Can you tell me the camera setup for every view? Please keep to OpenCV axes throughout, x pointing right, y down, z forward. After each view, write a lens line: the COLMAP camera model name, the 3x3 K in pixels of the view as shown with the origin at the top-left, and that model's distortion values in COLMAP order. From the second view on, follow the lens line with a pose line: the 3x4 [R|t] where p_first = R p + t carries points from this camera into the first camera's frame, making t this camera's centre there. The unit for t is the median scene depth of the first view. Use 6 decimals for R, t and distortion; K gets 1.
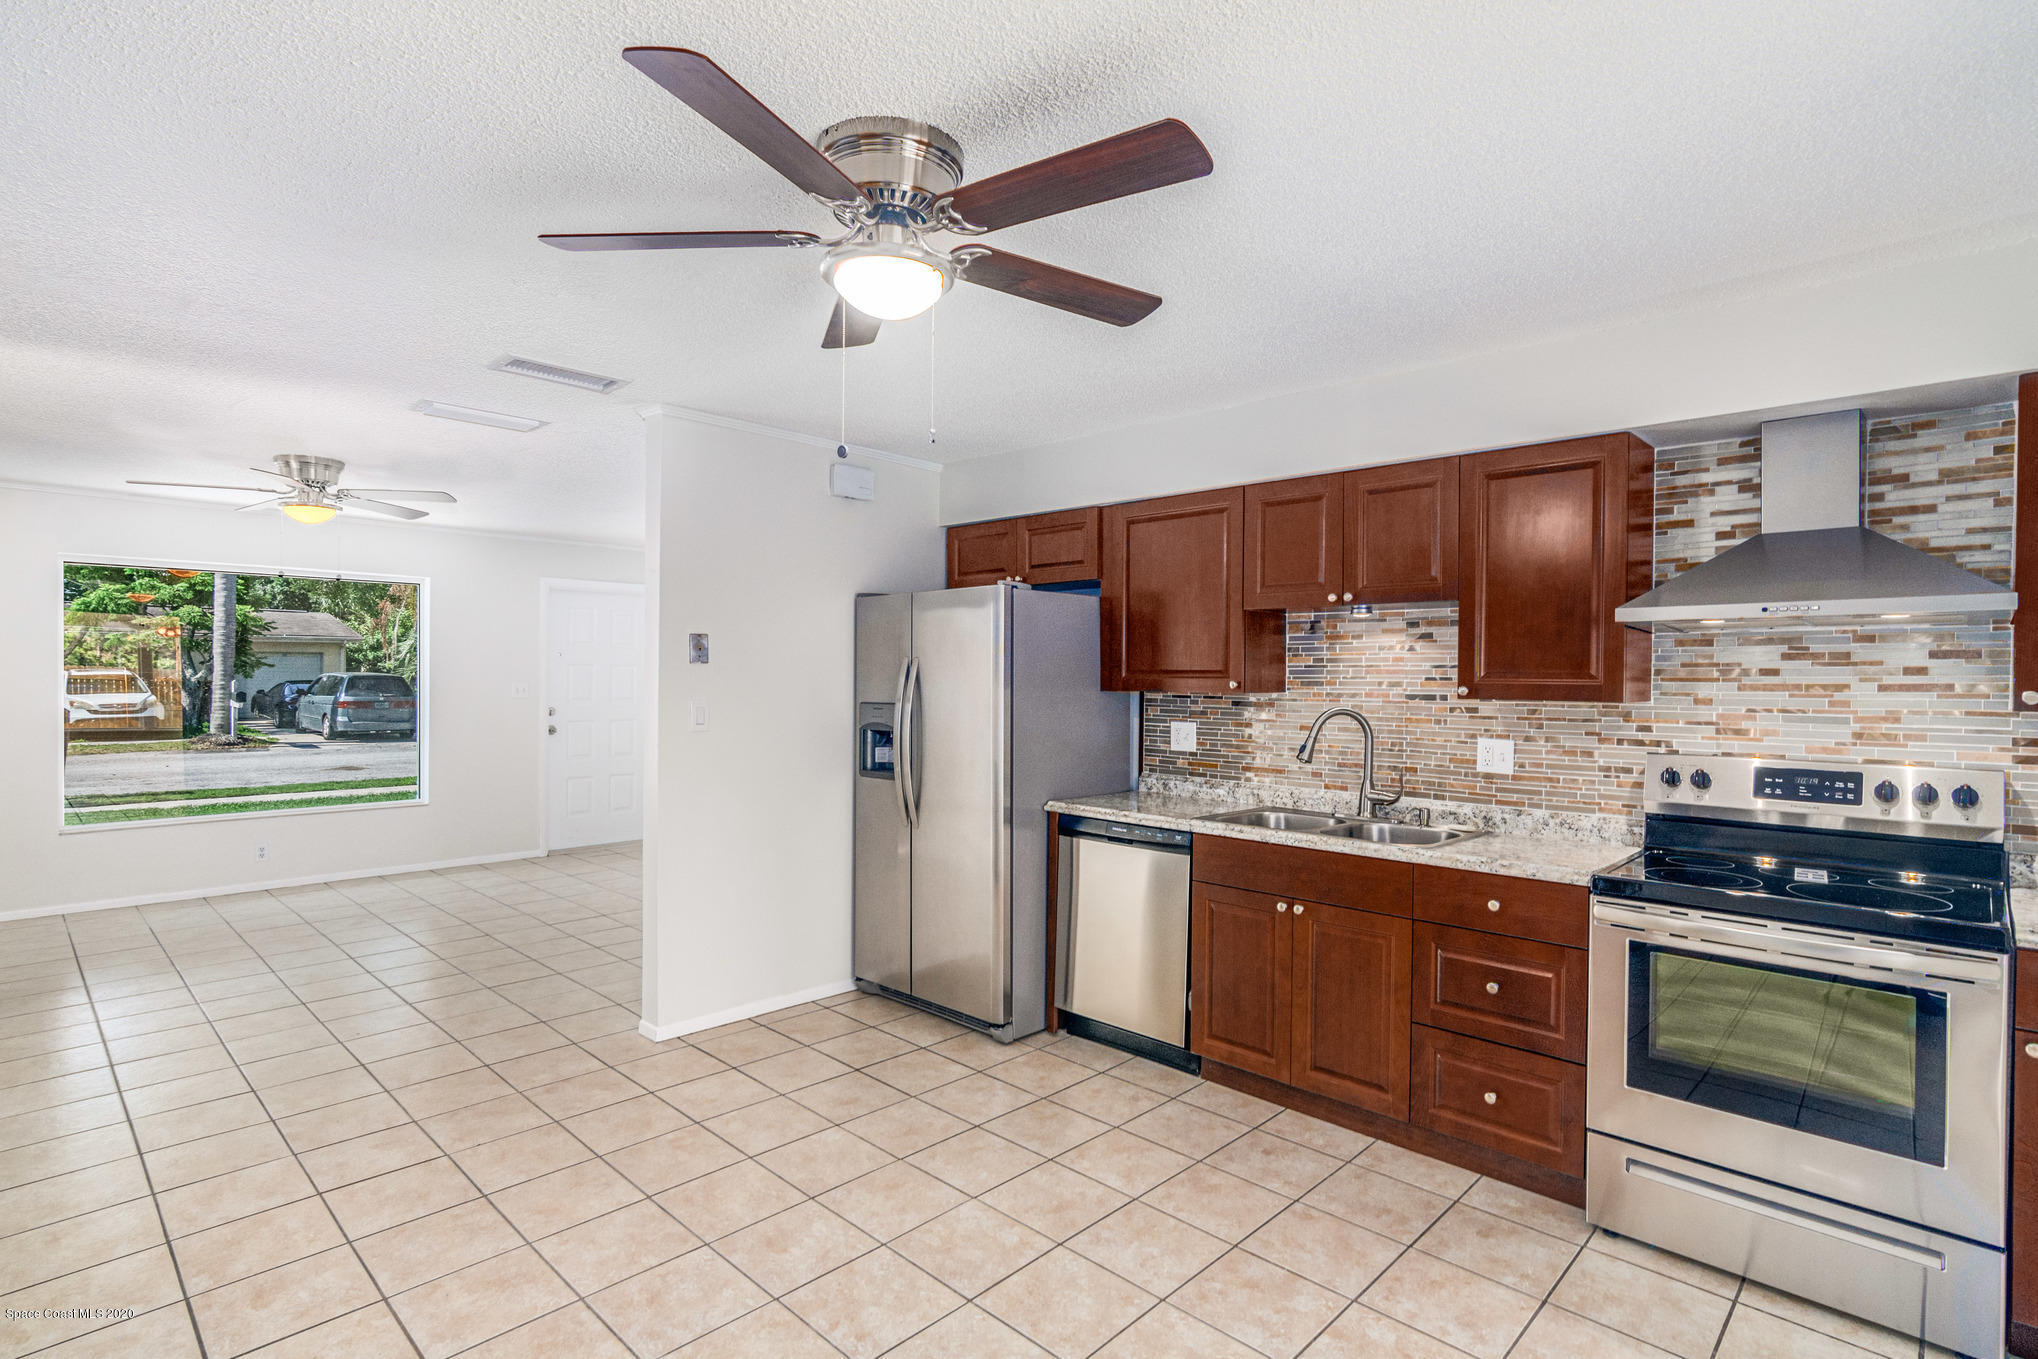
lens RADIAL K [[999.8, 0, 1020.9], [0, 999.8, 671.5], [0, 0, 1]] dist [0.000126, 0.004137]
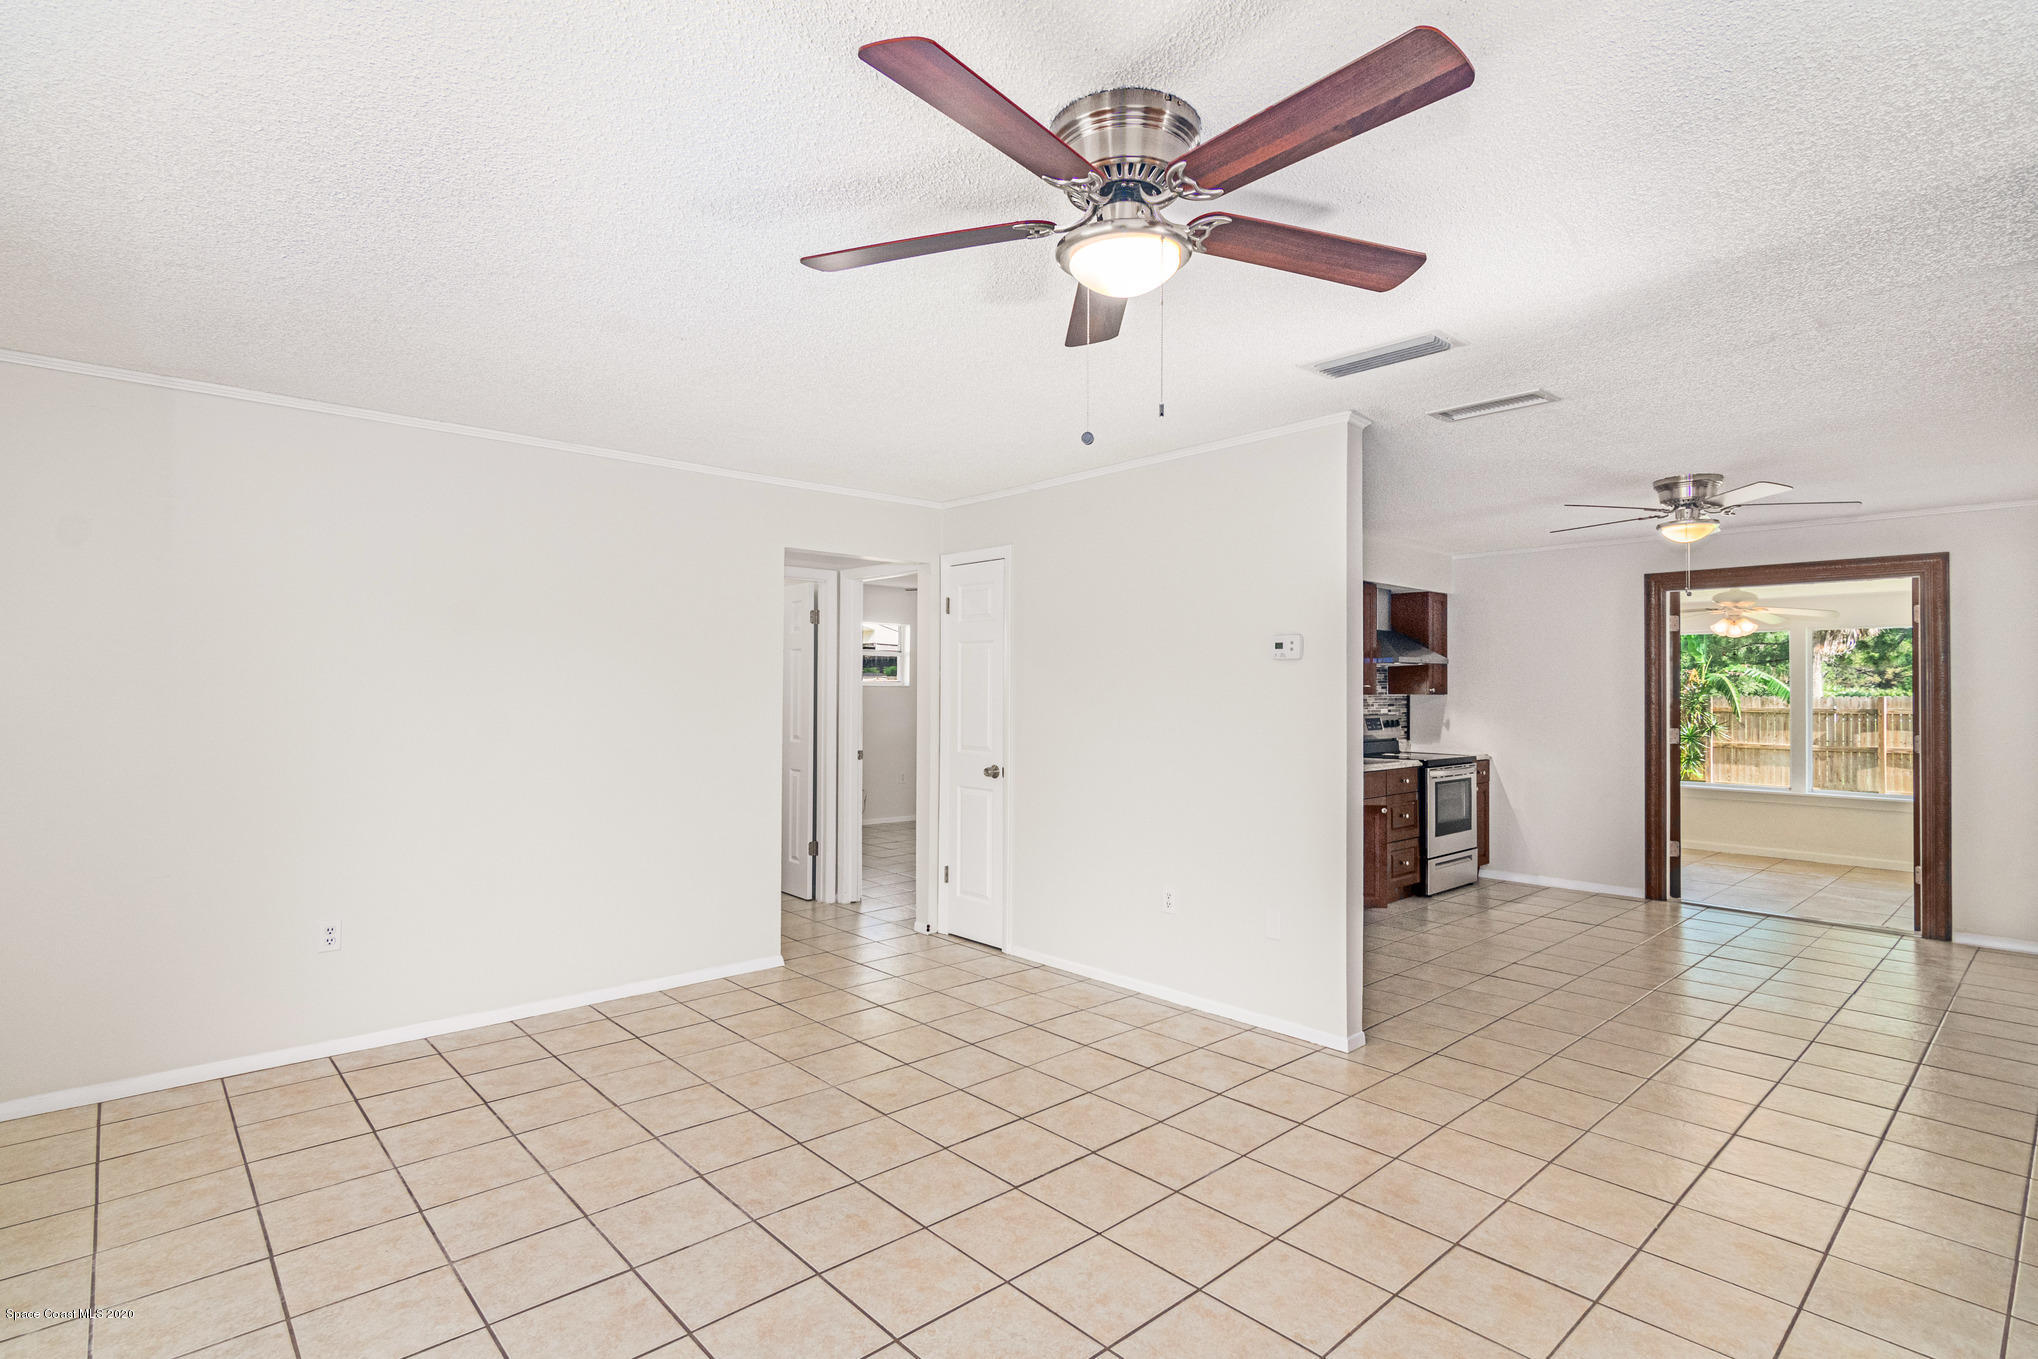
lens RADIAL K [[999.8, 0, 1018.8], [0, 999.8, 673.9], [0, 0, 1]] dist [0.000126, 0.004137]
pose [[0.060765, 0.007015, 0.998127, -1.703337], [-0.008455, 0.999943, -0.006513, 0.003381], [-0.998116, -0.008043, 0.060821, 1.560524]]
